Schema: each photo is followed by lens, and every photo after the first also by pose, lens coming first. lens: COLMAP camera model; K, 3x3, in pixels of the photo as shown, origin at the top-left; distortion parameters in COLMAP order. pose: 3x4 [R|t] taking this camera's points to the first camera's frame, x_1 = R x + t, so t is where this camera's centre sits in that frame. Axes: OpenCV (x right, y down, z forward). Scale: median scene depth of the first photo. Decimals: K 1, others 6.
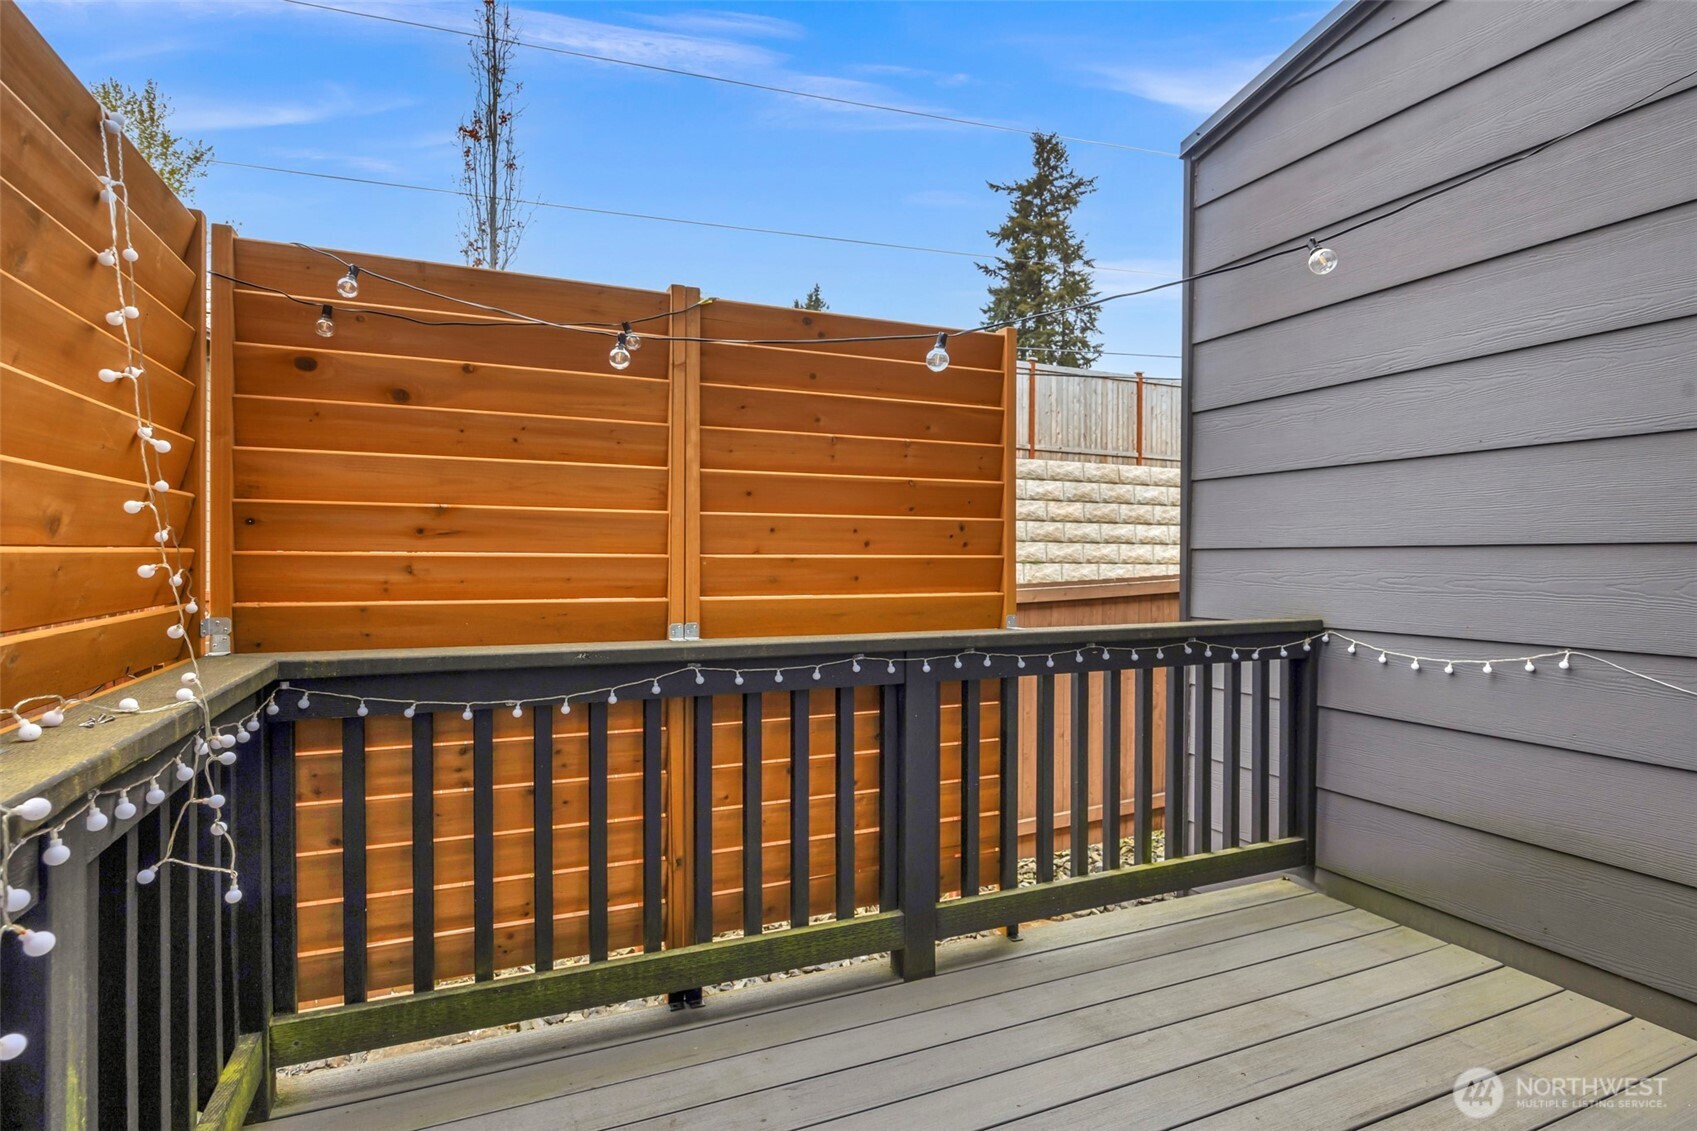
lens RADIAL K [[789.4, 0, 850.7], [0, 789.4, 566.2], [0, 0, 1]] dist [-0.003391, -0.000227]
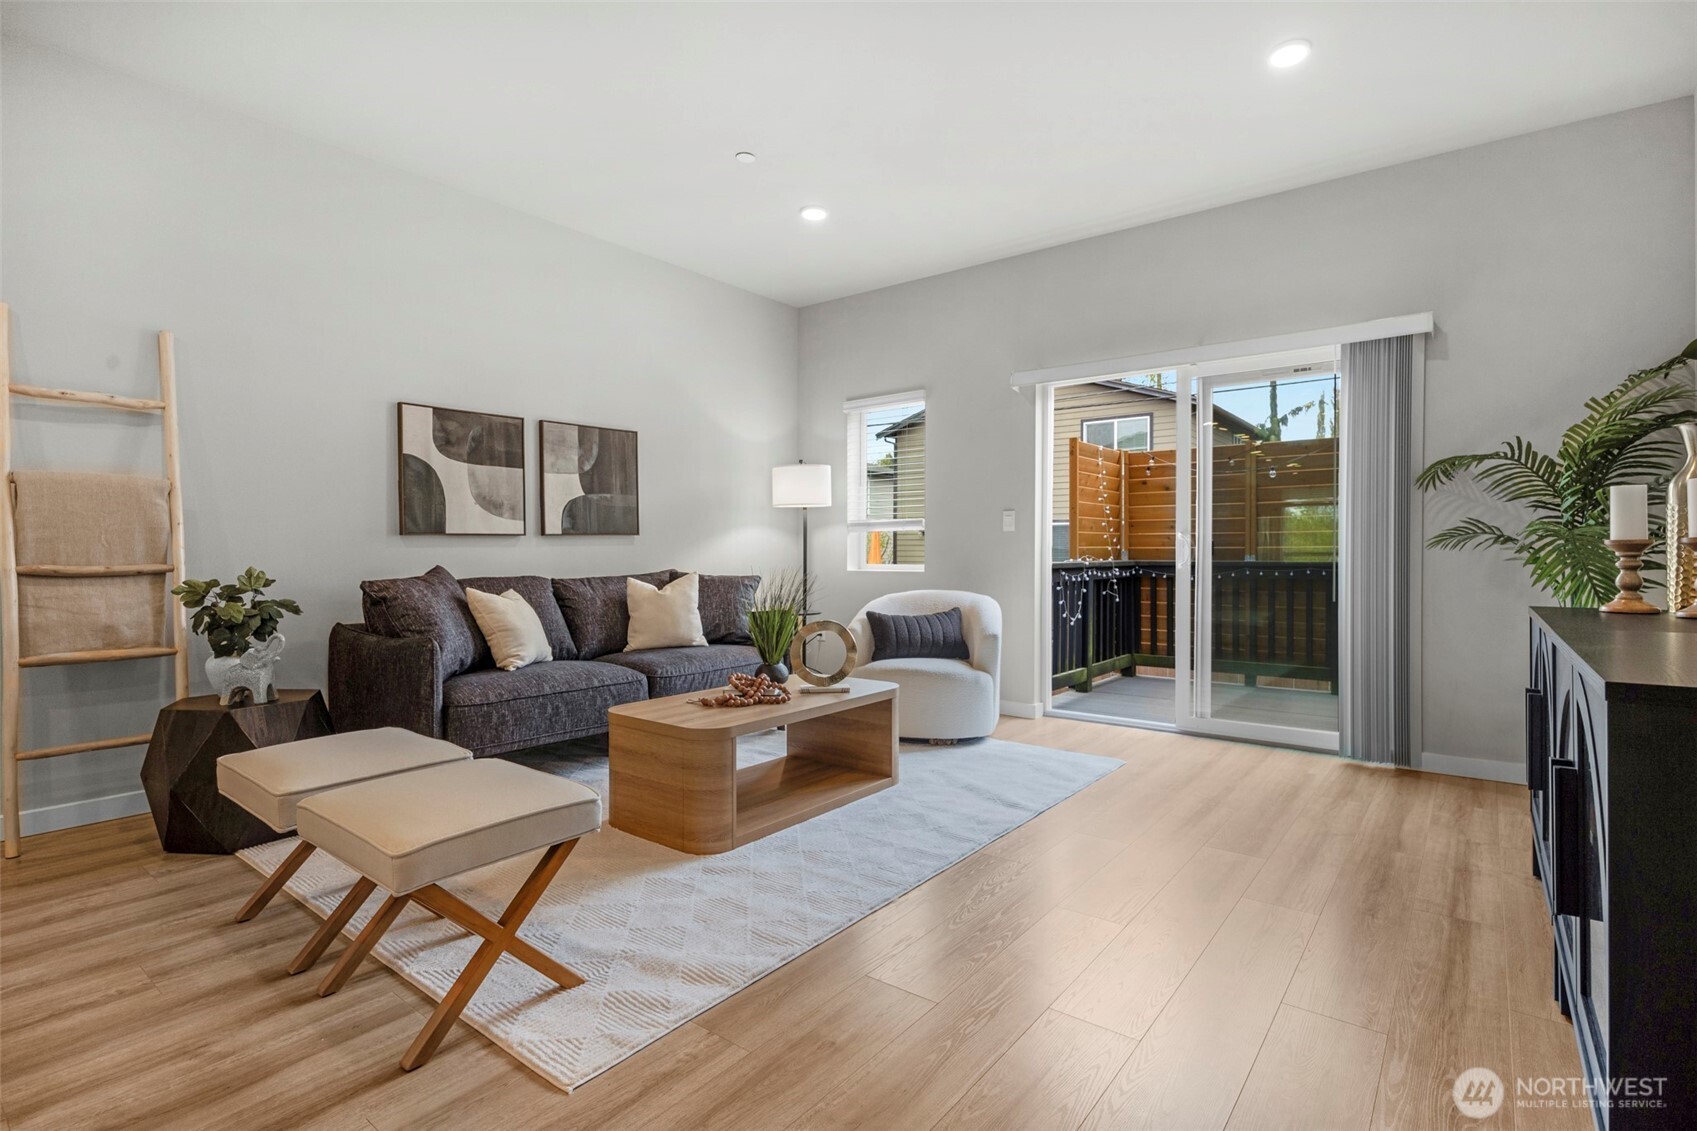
lens RADIAL K [[789.4, 0, 853.2], [0, 789.4, 559.2], [0, 0, 1]] dist [-0.003391, -0.000227]
pose [[0.442158, 0.004991, -0.896923, 1.764825], [-0.006969, 0.999973, 0.002129, 0.090480], [0.896910, 0.005309, 0.442181, -1.620215]]
